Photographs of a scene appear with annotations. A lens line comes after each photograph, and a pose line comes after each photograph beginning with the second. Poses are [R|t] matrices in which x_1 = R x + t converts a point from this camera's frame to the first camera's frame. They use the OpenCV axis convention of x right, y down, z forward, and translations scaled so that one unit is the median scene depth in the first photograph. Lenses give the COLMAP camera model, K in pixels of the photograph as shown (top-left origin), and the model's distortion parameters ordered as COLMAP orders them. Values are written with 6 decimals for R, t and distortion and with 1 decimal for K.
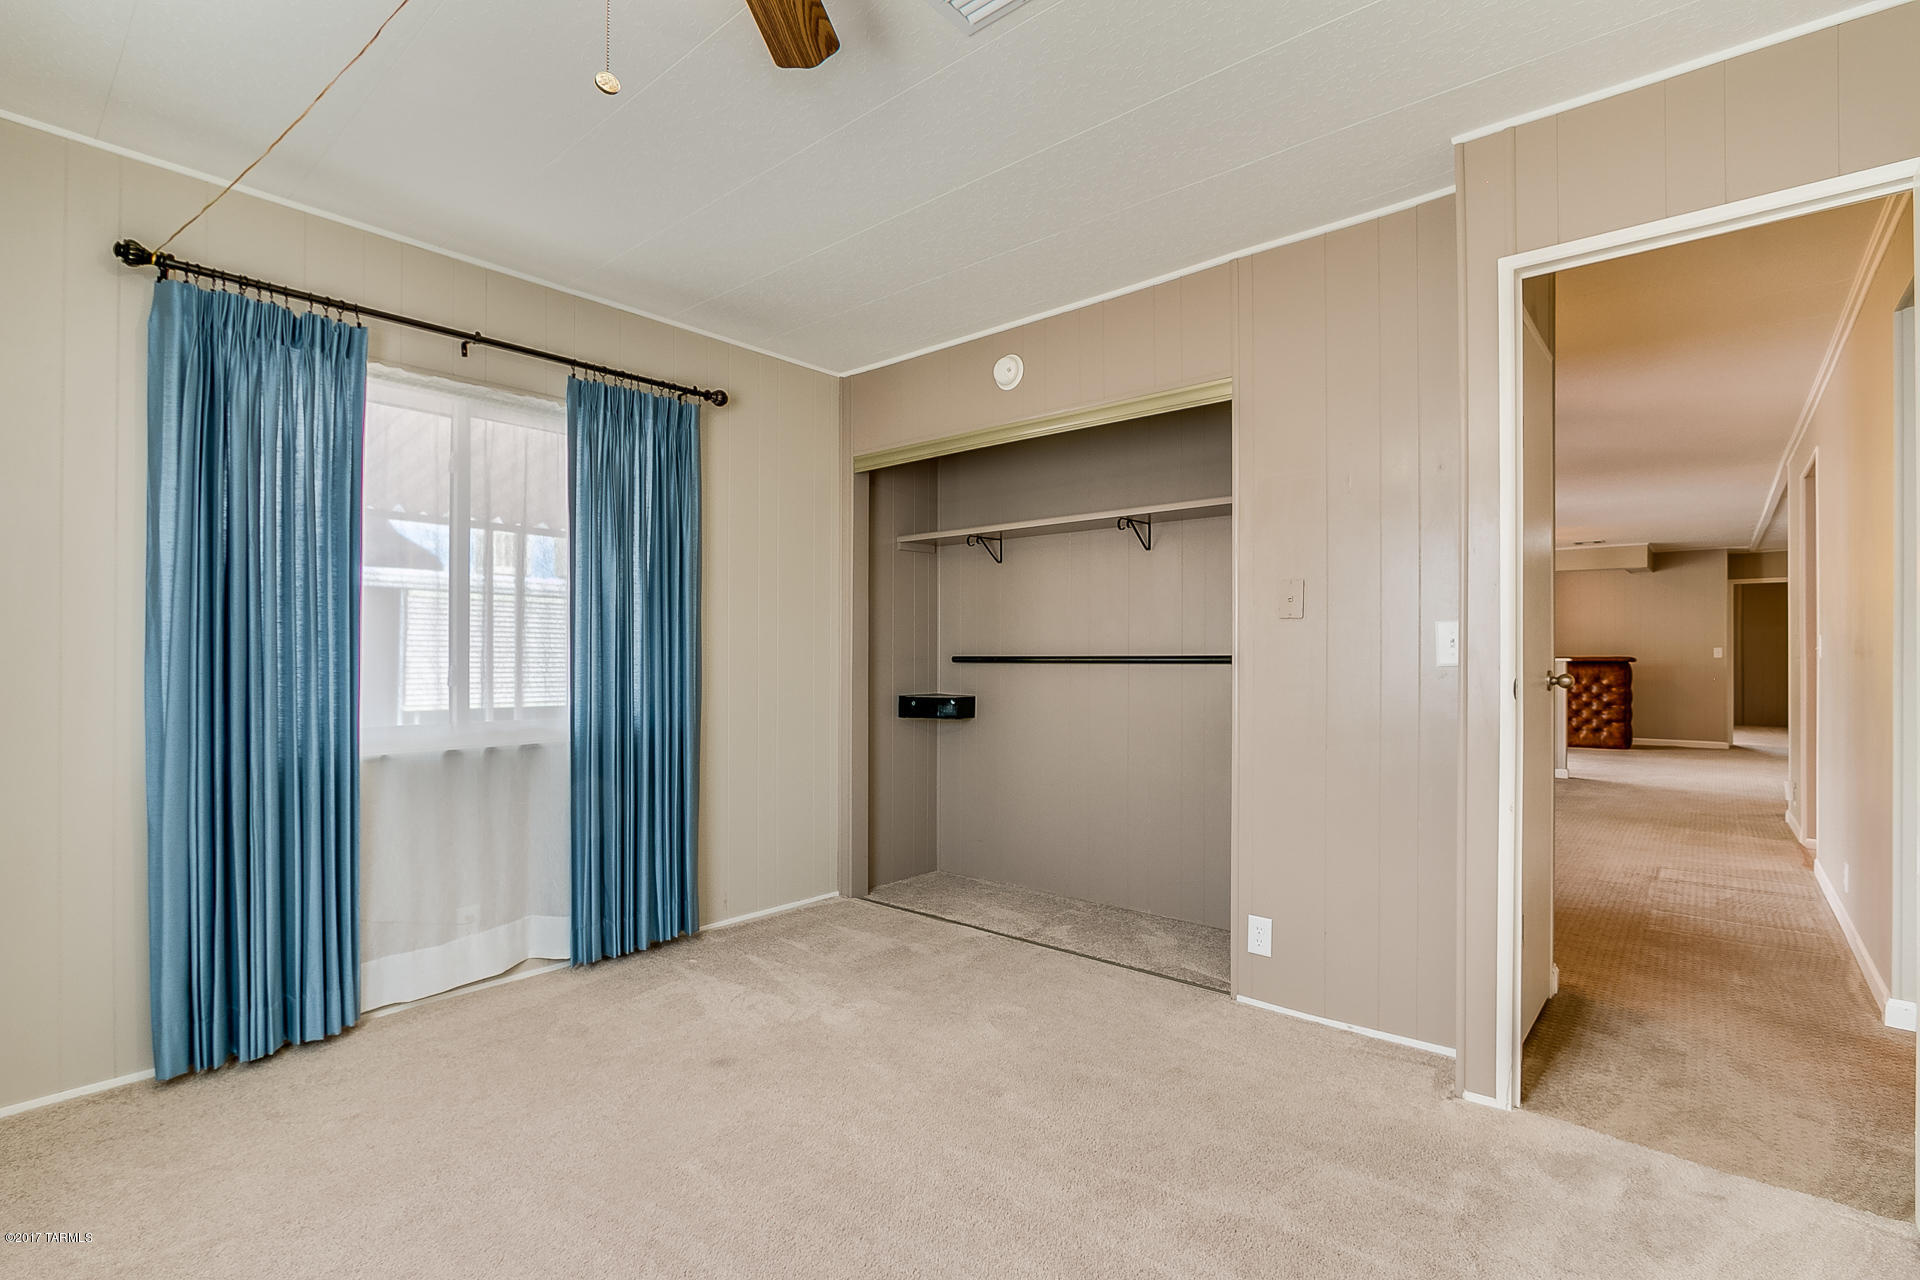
lens RADIAL K [[905.6, 0, 941.7], [0, 905.6, 652.6], [0, 0, 1]] dist [0.000370, 0.000005]
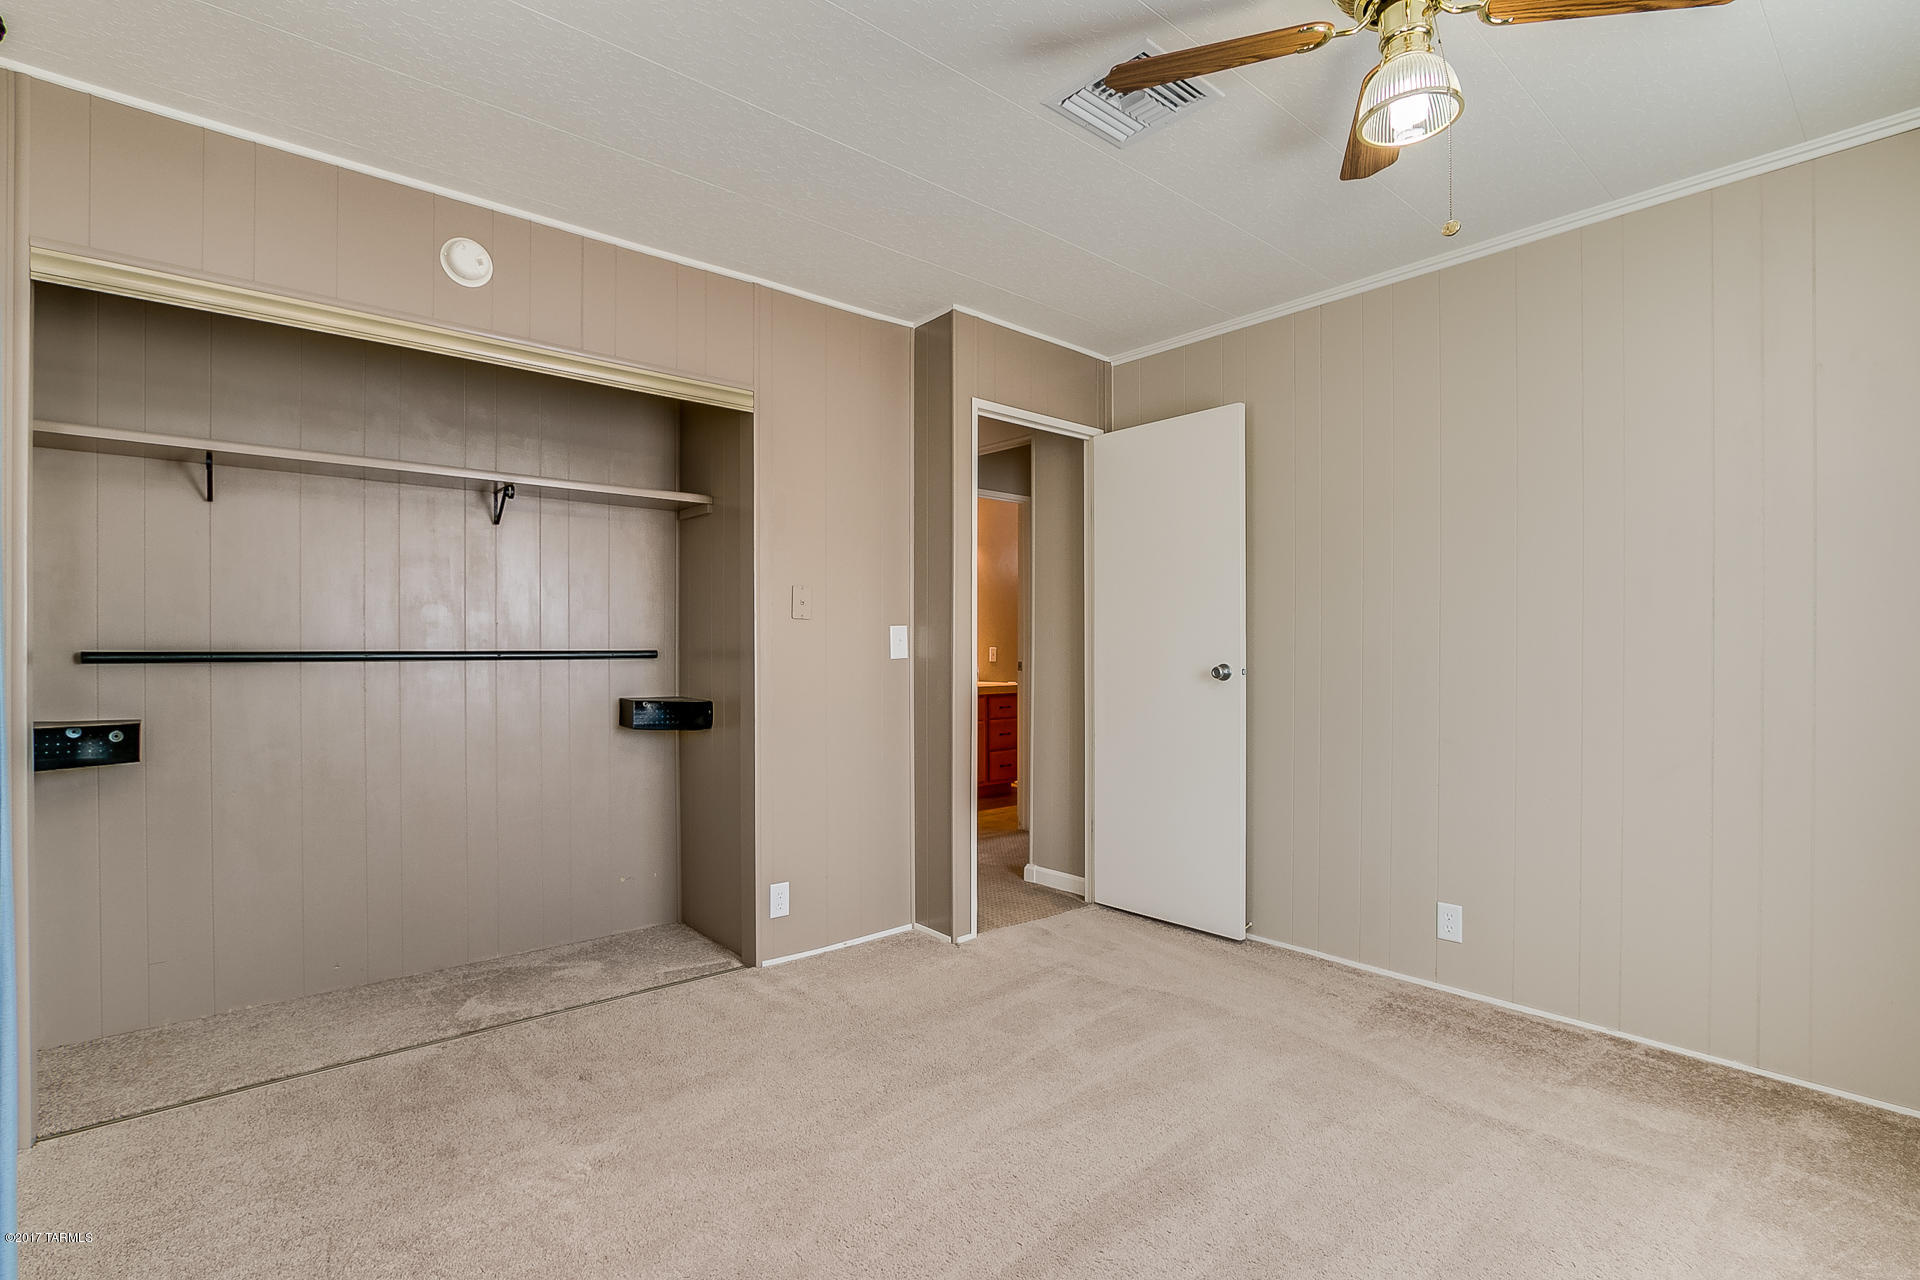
lens RADIAL K [[910.6, 0, 951.8], [0, 910.6, 647.9], [0, 0, 1]] dist [-0.001347, -0.000037]
pose [[0.149168, 0.004910, 0.988800, -0.590385], [-0.000597, 0.999988, -0.004875, 0.005265], [-0.988812, 0.000137, 0.149170, 0.499586]]
